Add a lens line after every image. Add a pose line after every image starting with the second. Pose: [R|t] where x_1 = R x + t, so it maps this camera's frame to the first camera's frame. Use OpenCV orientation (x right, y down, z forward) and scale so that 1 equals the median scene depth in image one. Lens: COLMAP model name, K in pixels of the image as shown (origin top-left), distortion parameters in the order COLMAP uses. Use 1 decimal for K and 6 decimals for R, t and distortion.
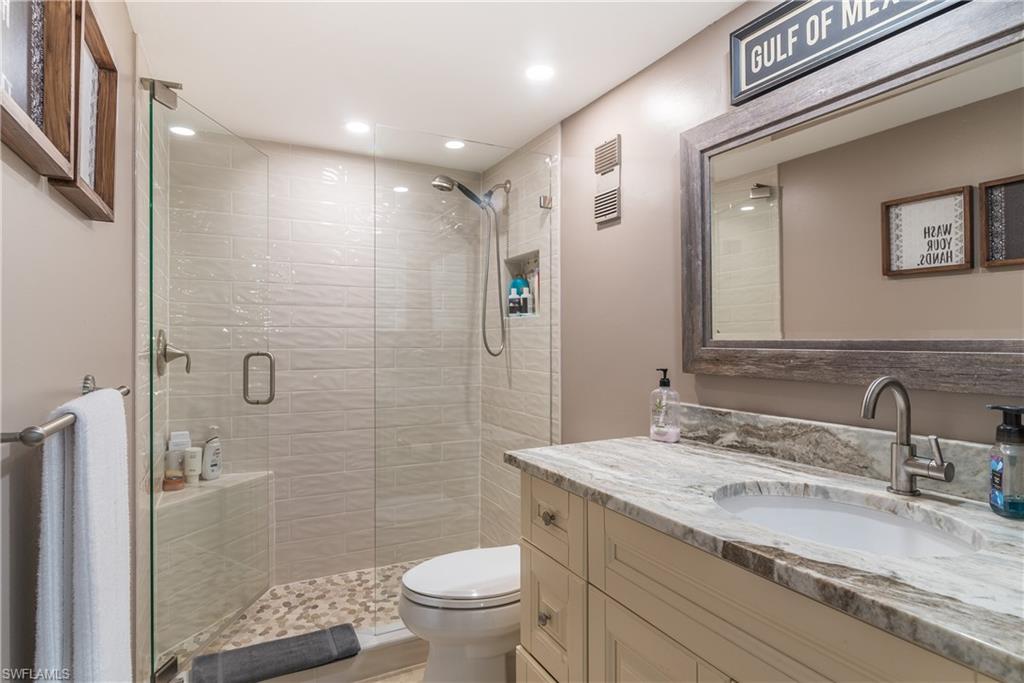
lens RADIAL K [[549.4, 0, 510.4], [0, 549.4, 342.3], [0, 0, 1]] dist [-0.004856, 0.000777]
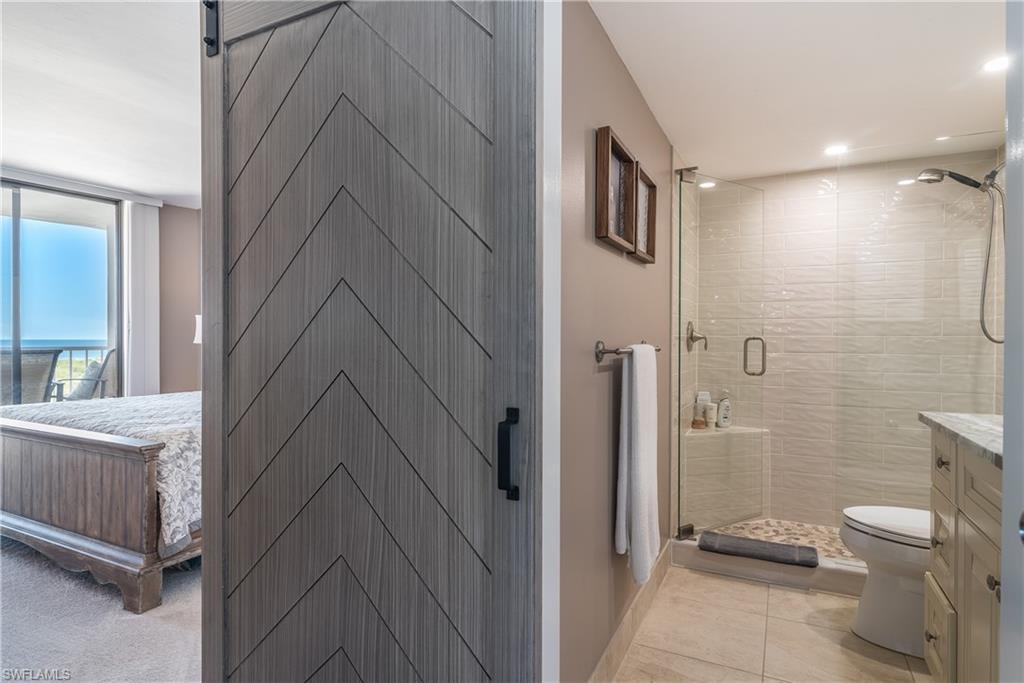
lens RADIAL K [[549.4, 0, 507.2], [0, 549.4, 333.4], [0, 0, 1]] dist [-0.004856, 0.000777]
pose [[0.587378, -0.005938, -0.809291, 0.262669], [-0.006718, 0.999903, -0.012213, 0.027524], [0.809285, 0.012611, 0.587281, -0.273779]]
